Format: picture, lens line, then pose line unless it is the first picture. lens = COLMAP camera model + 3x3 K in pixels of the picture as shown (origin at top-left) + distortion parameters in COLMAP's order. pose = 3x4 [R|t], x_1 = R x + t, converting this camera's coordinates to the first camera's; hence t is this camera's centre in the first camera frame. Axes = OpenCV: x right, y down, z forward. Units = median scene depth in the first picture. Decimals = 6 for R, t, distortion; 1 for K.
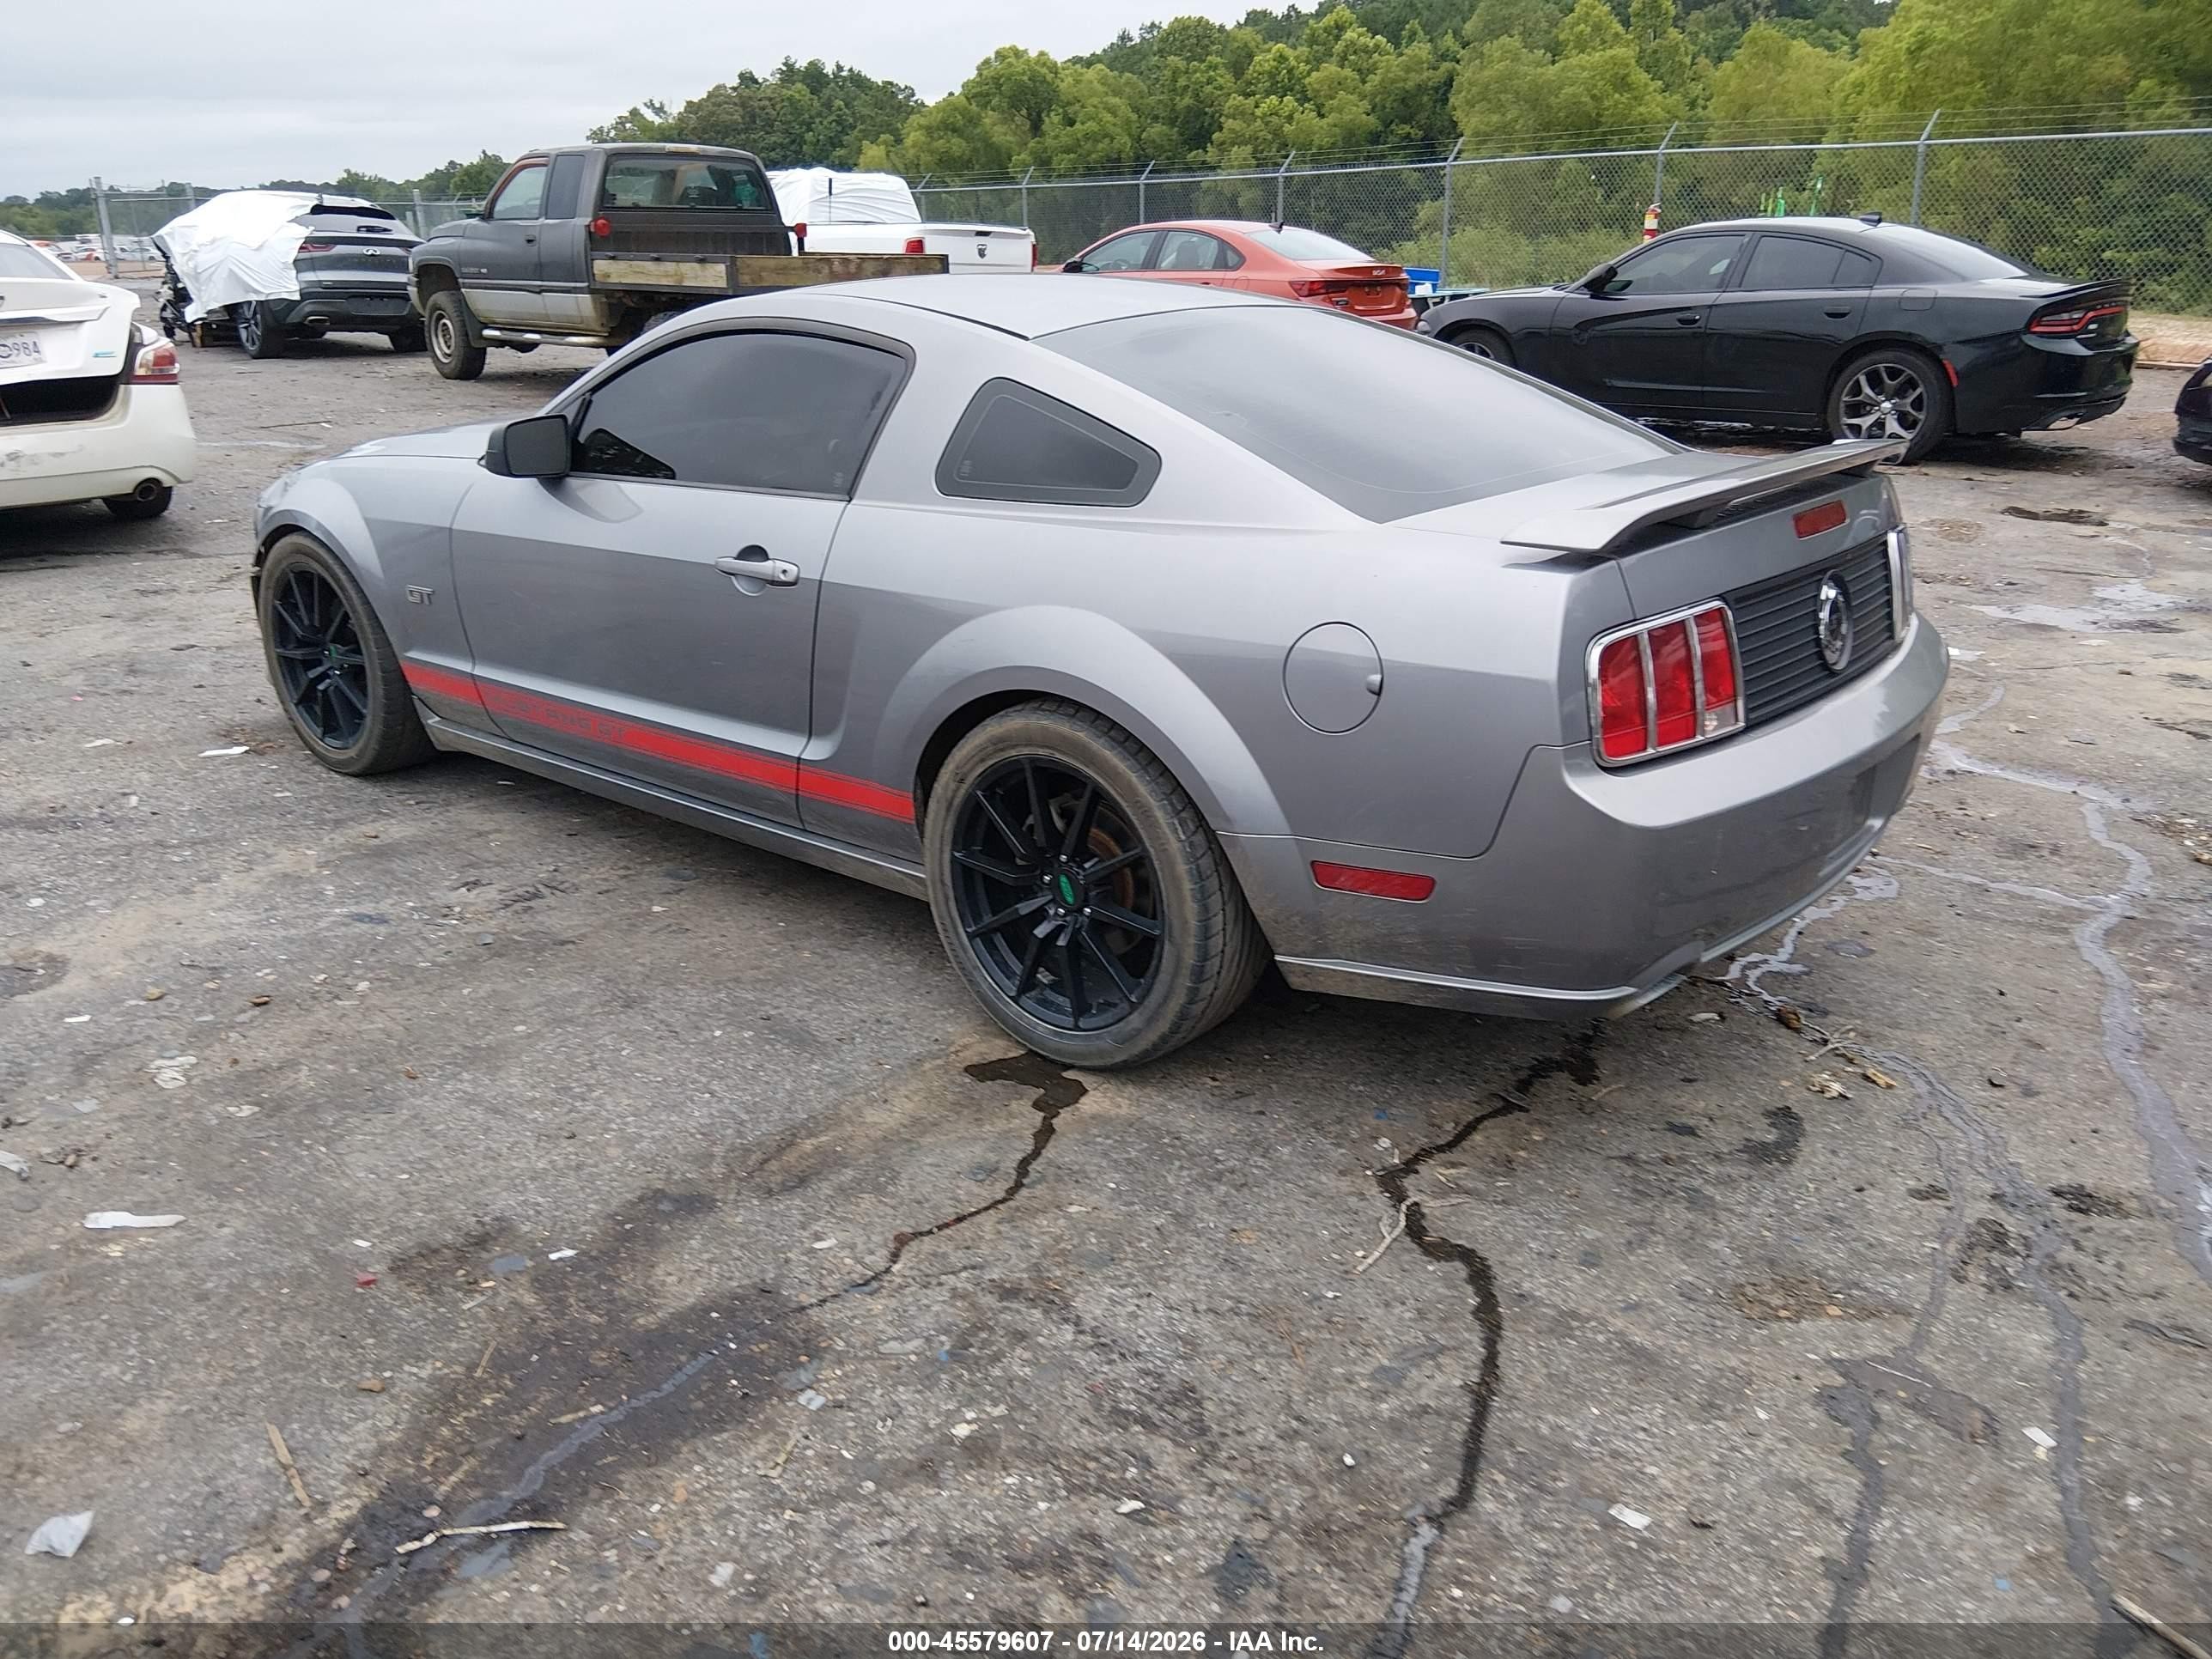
lens RADIAL K [[1686.7, 0, 1086.6], [0, 1686.7, 824.0], [0, 0, 1]] dist [0.061882, -0.109210]
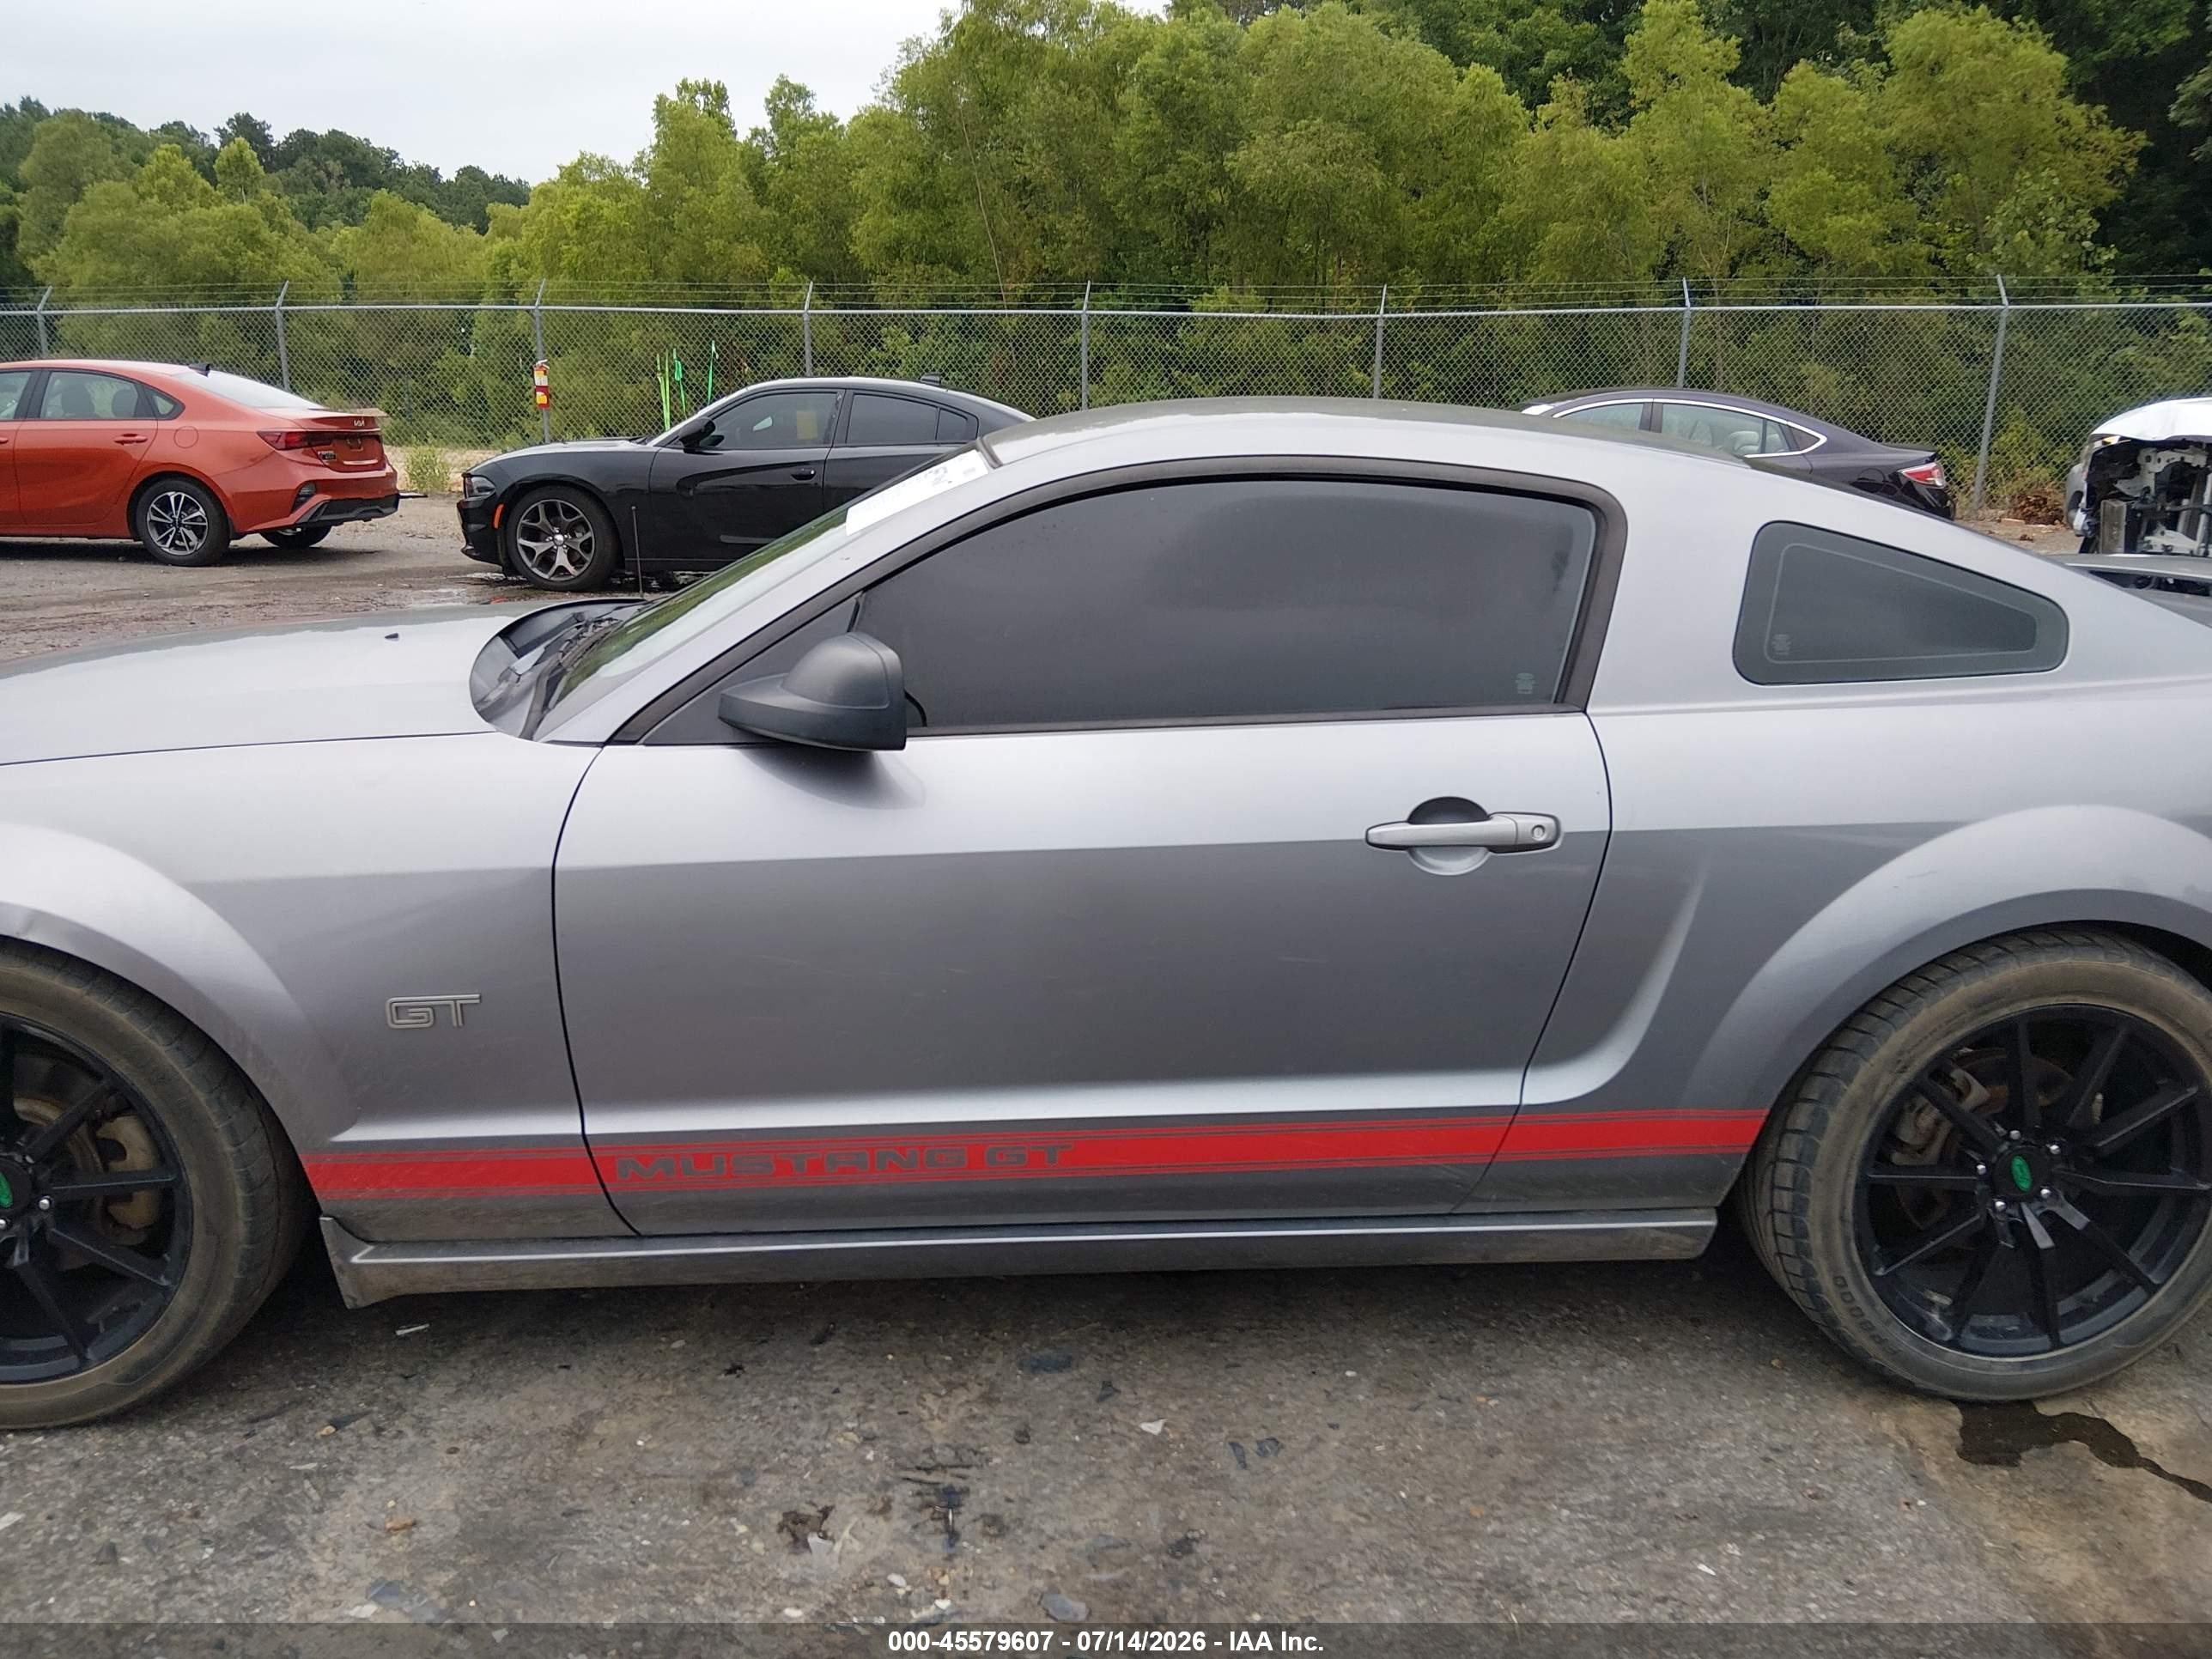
lens RADIAL K [[1686.7, 0, 1112.3], [0, 1686.7, 817.8], [0, 0, 1]] dist [0.061882, -0.109210]
pose [[0.717817, -0.149145, 0.680070, -0.552877], [0.211213, 0.977402, -0.008583, -0.136225], [-0.663422, 0.149801, 0.733097, 0.469733]]
